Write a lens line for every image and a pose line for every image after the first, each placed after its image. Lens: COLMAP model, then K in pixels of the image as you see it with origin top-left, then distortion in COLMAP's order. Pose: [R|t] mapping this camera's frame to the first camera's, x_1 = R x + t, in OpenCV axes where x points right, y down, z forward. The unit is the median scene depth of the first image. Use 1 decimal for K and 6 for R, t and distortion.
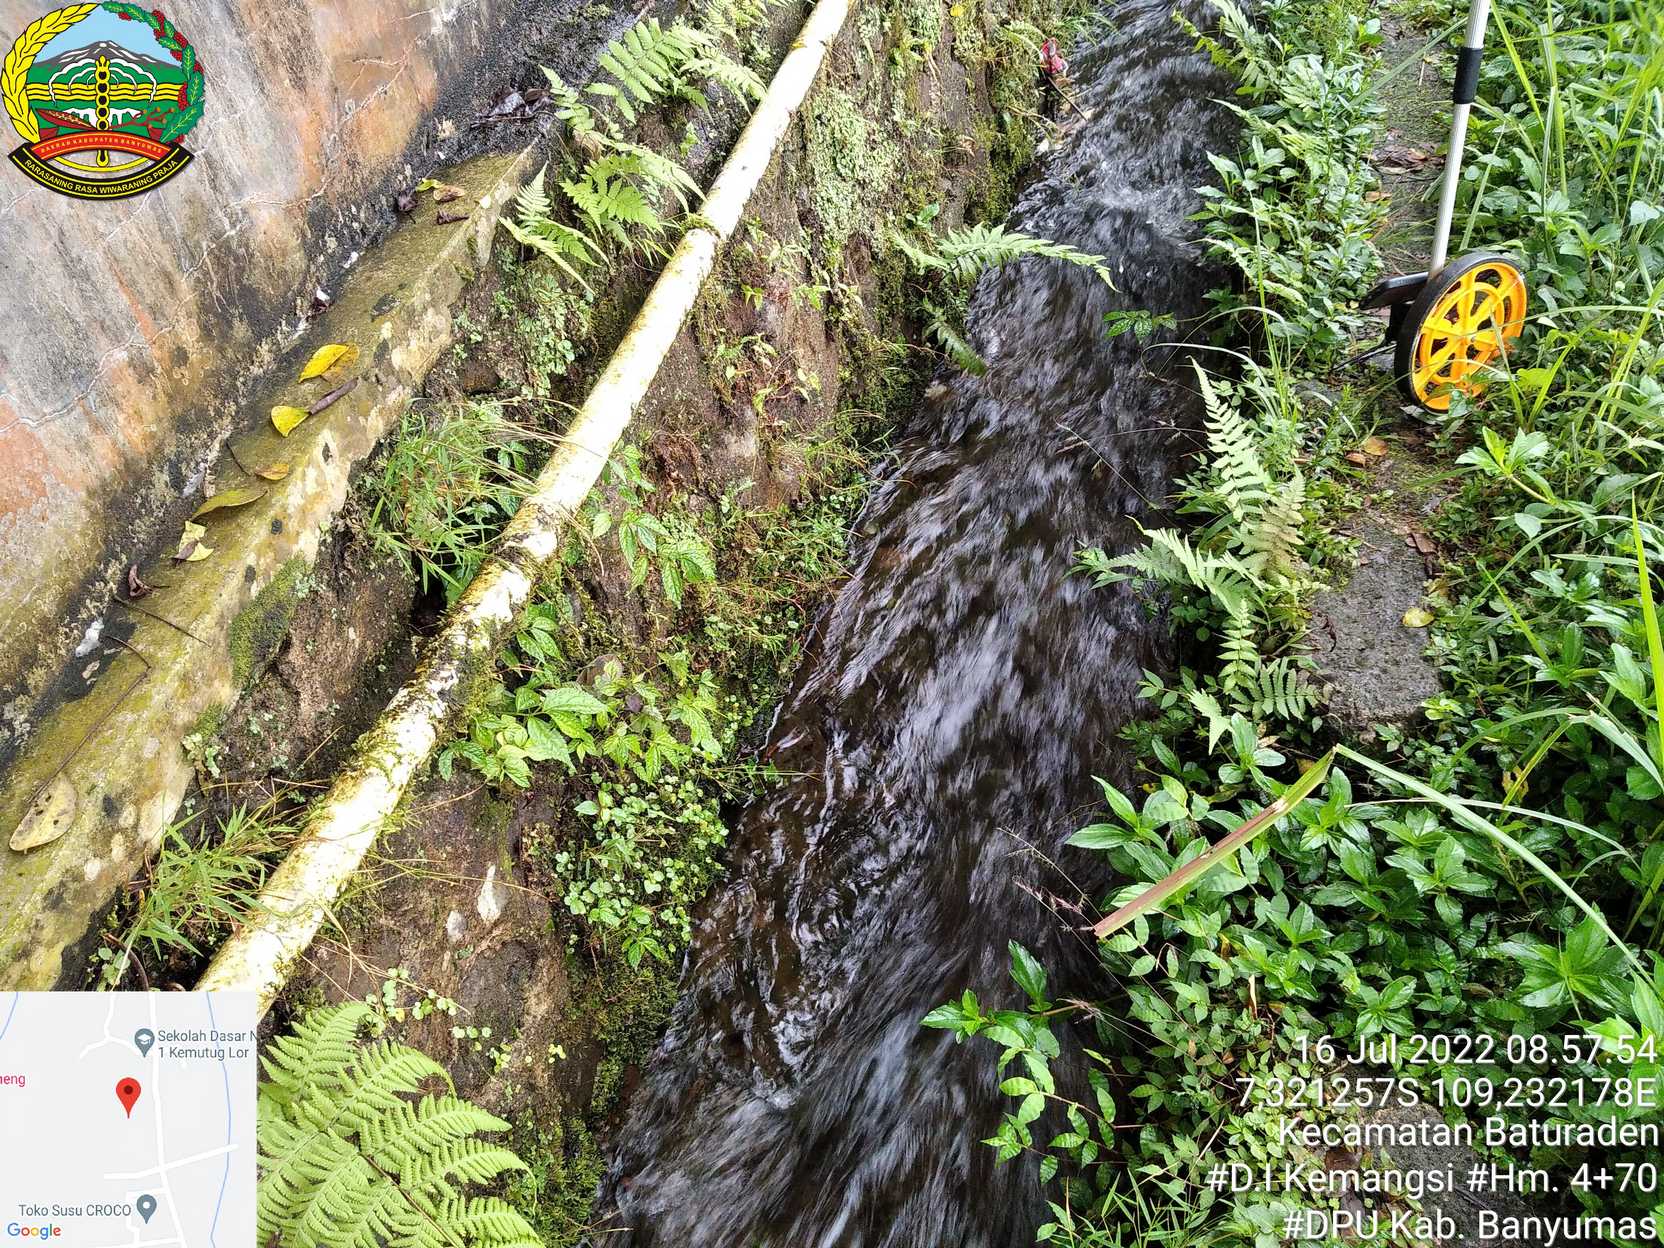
lens RADIAL K [[1395.9, 0, 832.4], [0, 1395.9, 626.0], [0, 0, 1]] dist [-0.026013, 0.007403]
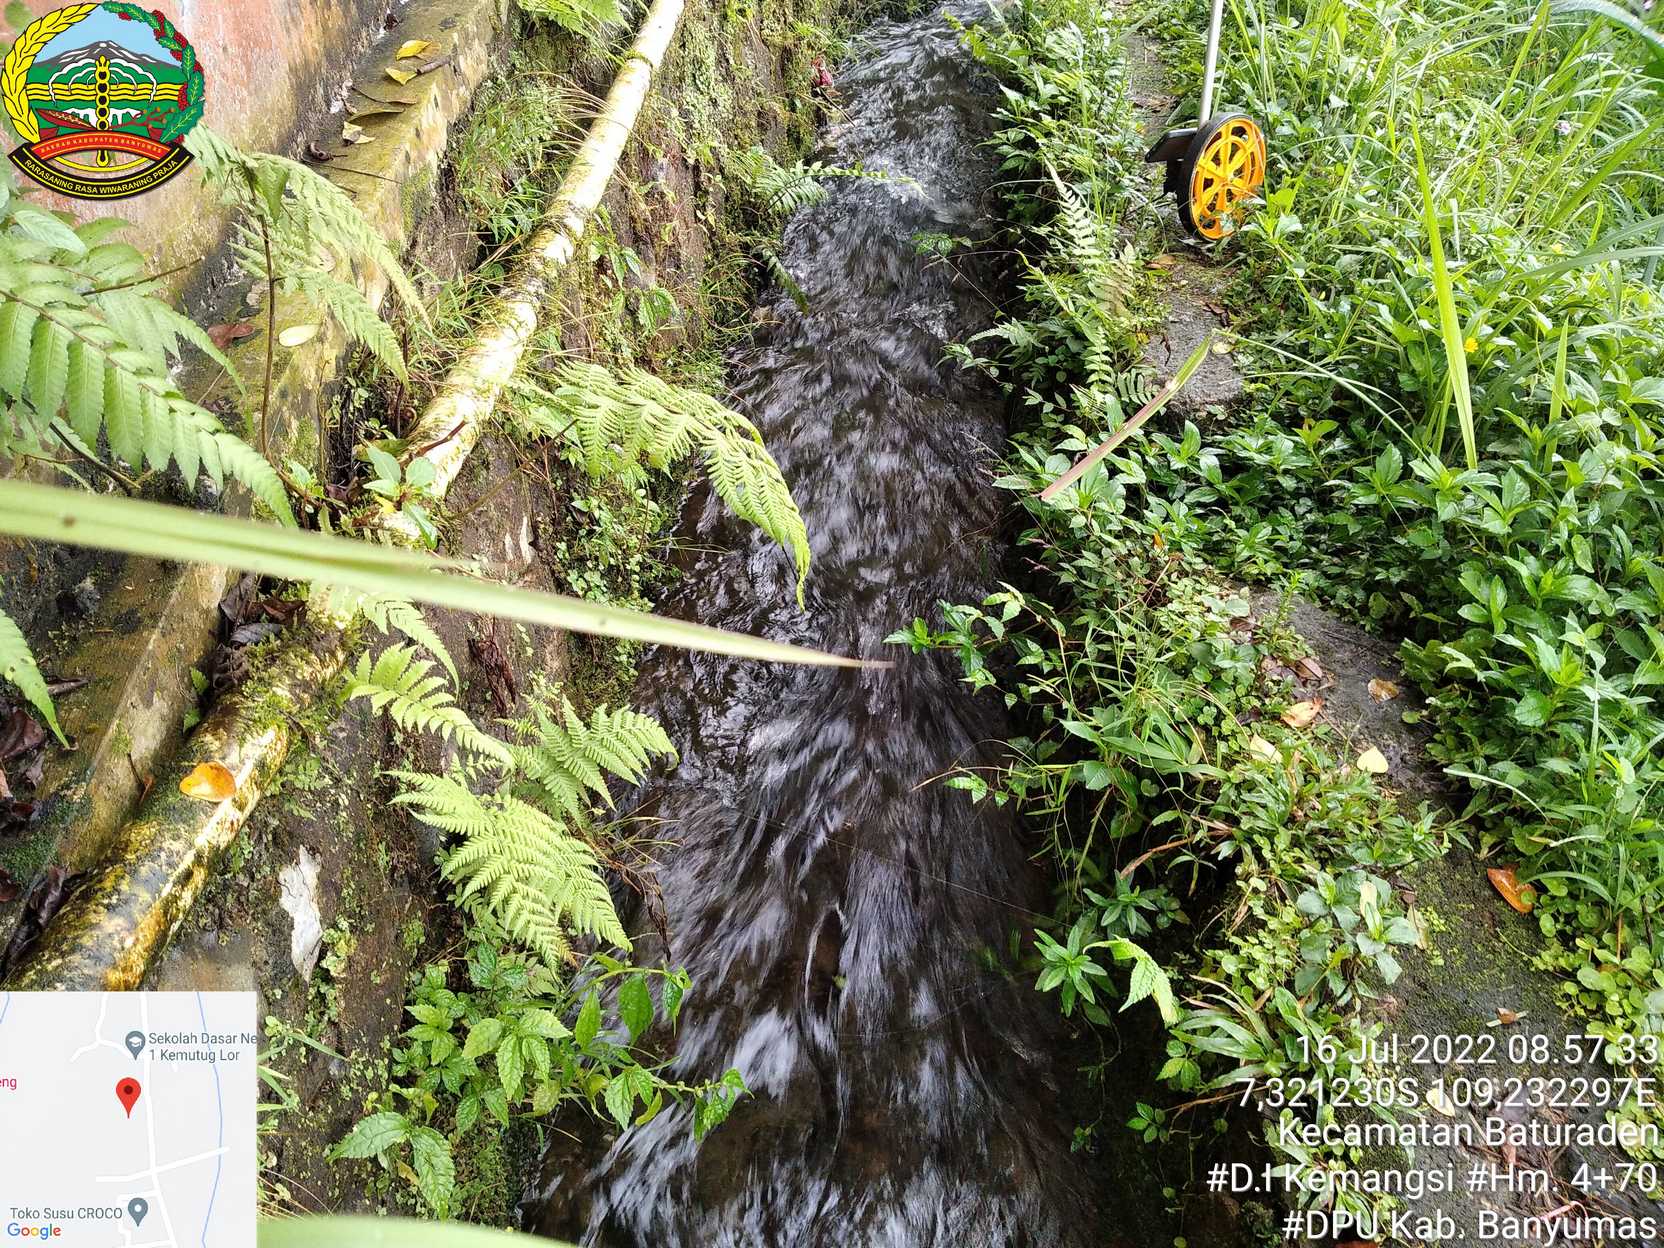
lens RADIAL K [[1395.9, 0, 832.4], [0, 1395.9, 622.1], [0, 0, 1]] dist [-0.026013, 0.007403]
pose [[0.975790, -0.028770, 0.216809, -0.212441], [0.049654, 0.994566, -0.091502, 0.327352], [-0.212999, 0.100052, 0.971916, -0.157452]]
